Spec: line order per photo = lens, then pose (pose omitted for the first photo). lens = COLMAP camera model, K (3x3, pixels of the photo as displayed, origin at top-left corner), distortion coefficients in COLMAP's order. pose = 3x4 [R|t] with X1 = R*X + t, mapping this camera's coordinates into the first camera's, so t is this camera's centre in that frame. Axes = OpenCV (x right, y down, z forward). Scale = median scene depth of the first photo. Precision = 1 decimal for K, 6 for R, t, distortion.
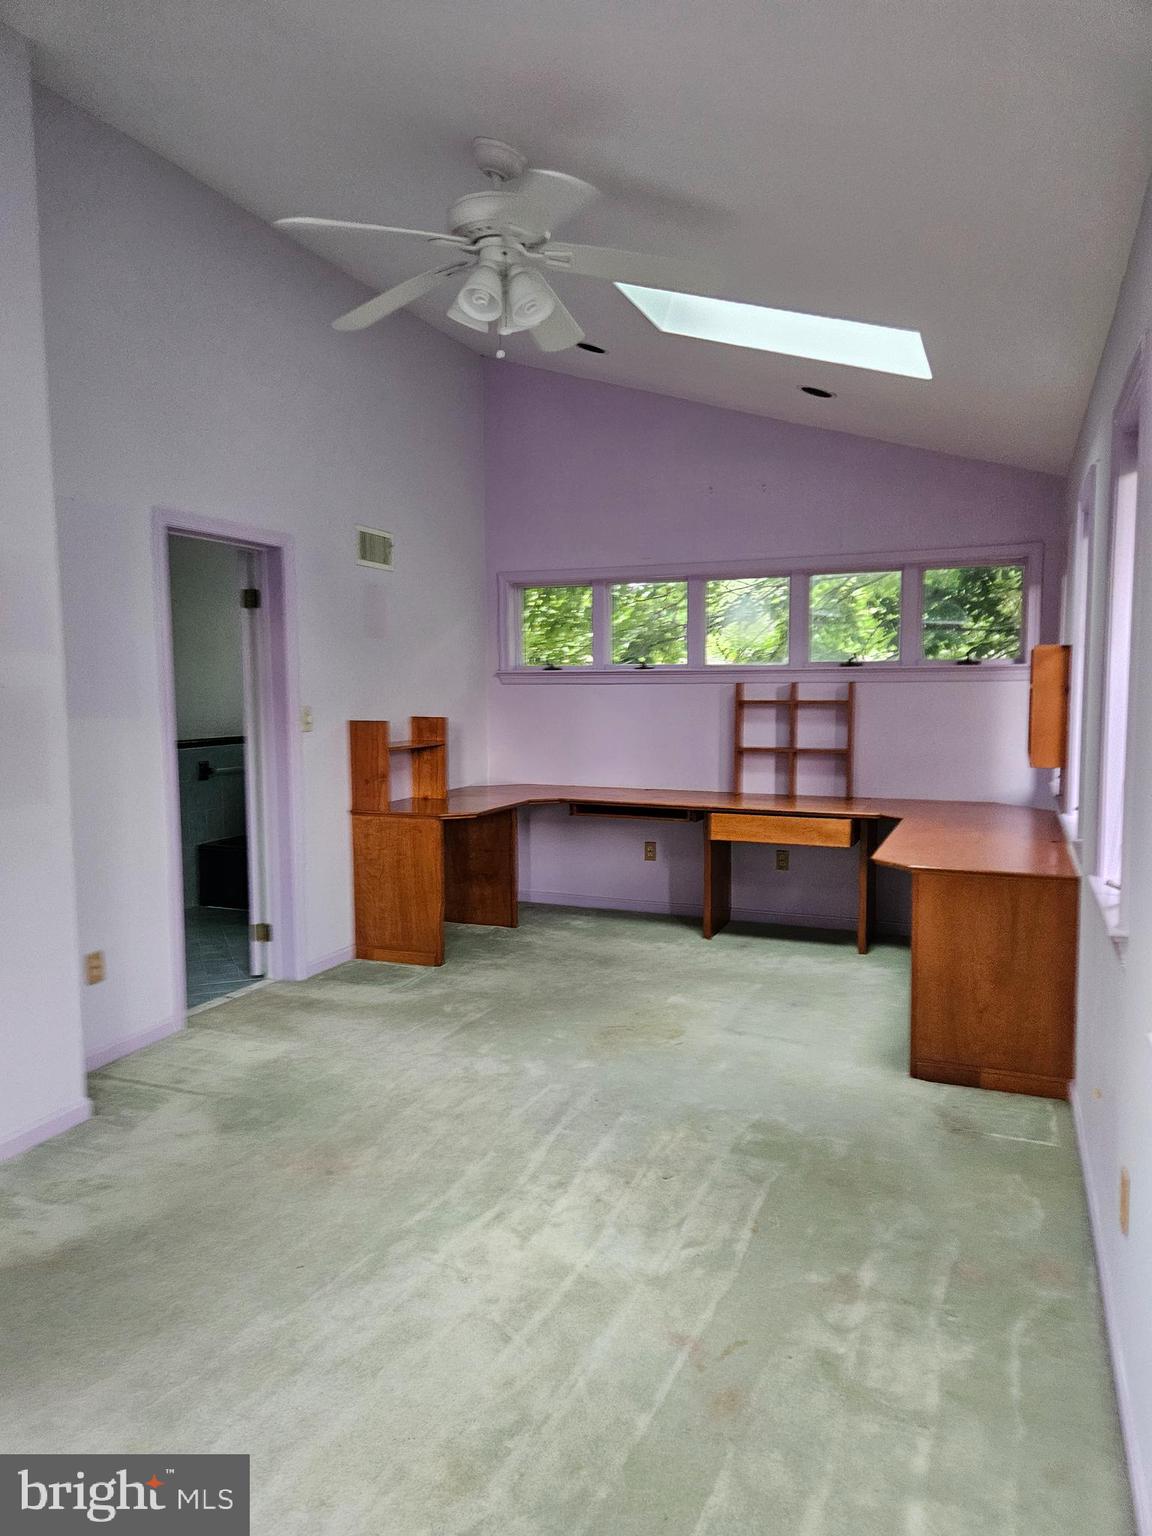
lens RADIAL K [[1023.3, 0, 566.8], [0, 1023.3, 766.2], [0, 0, 1]] dist [0.074704, -0.057173]
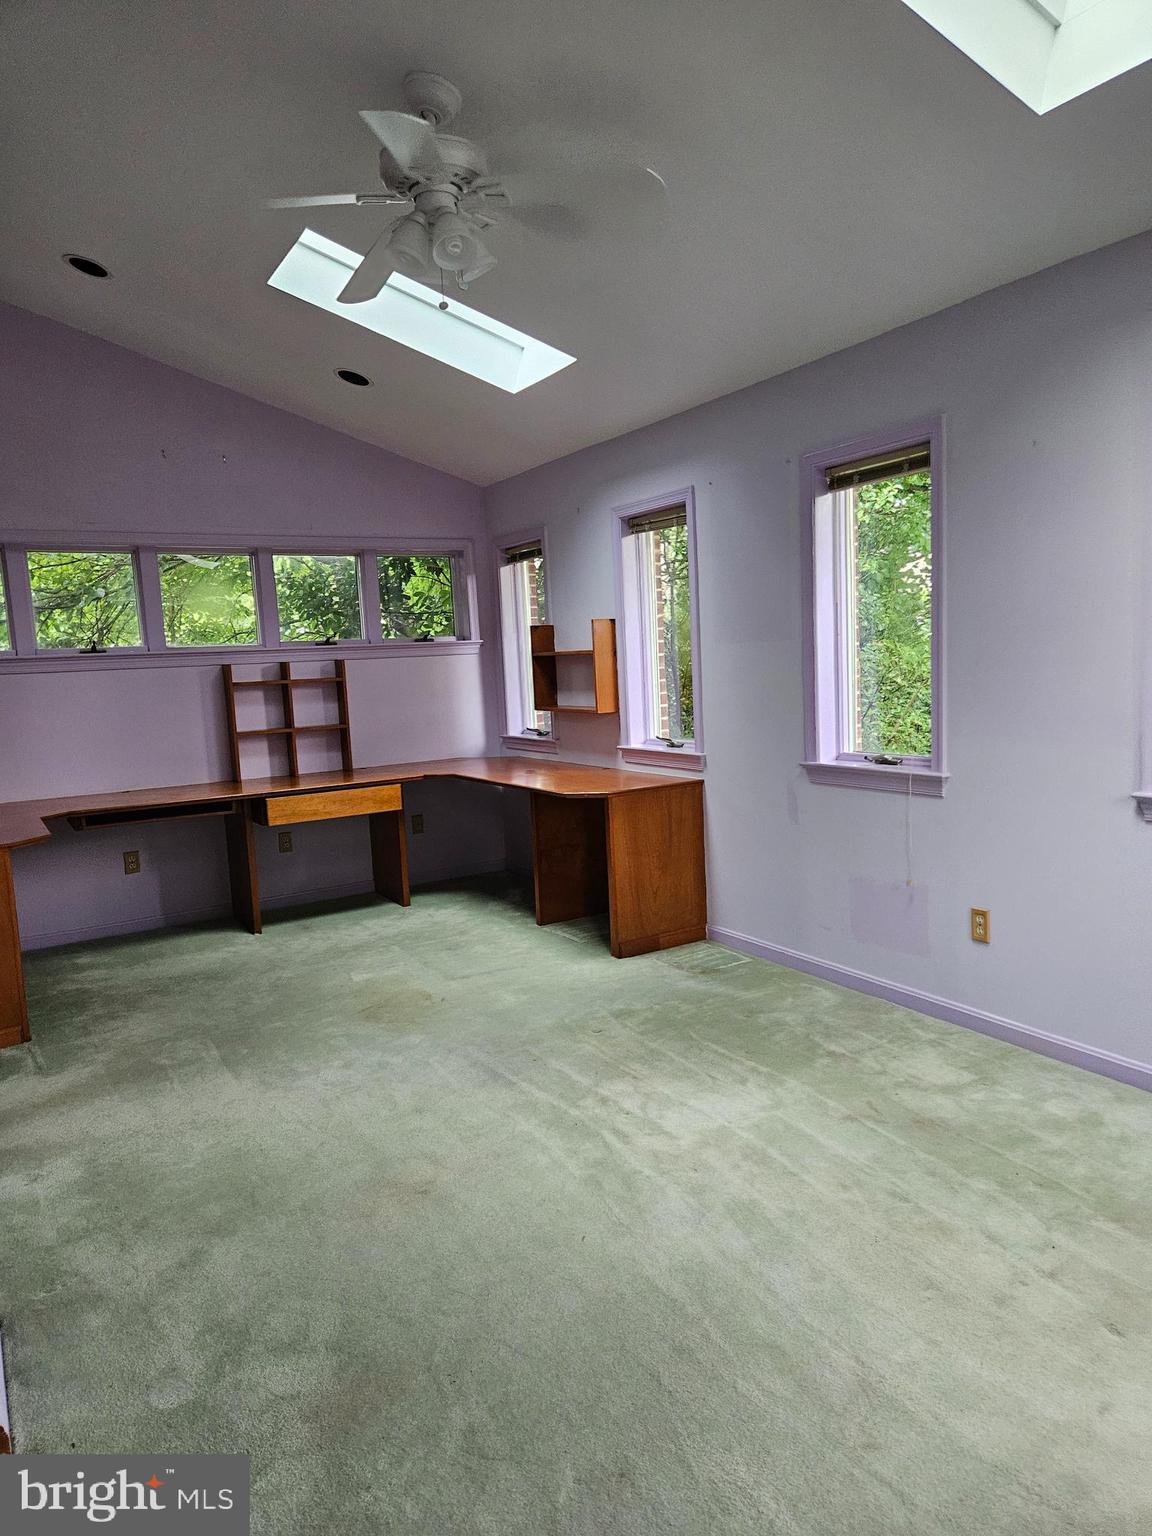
lens RADIAL K [[1034.4, 0, 576.0], [0, 1034.4, 781.4], [0, 0, 1]] dist [0.064261, -0.000905]
pose [[0.592744, -0.123633, 0.795845, -0.484967], [0.112268, 0.991184, 0.070361, -0.006985], [-0.797528, 0.047642, 0.601398, 0.192887]]
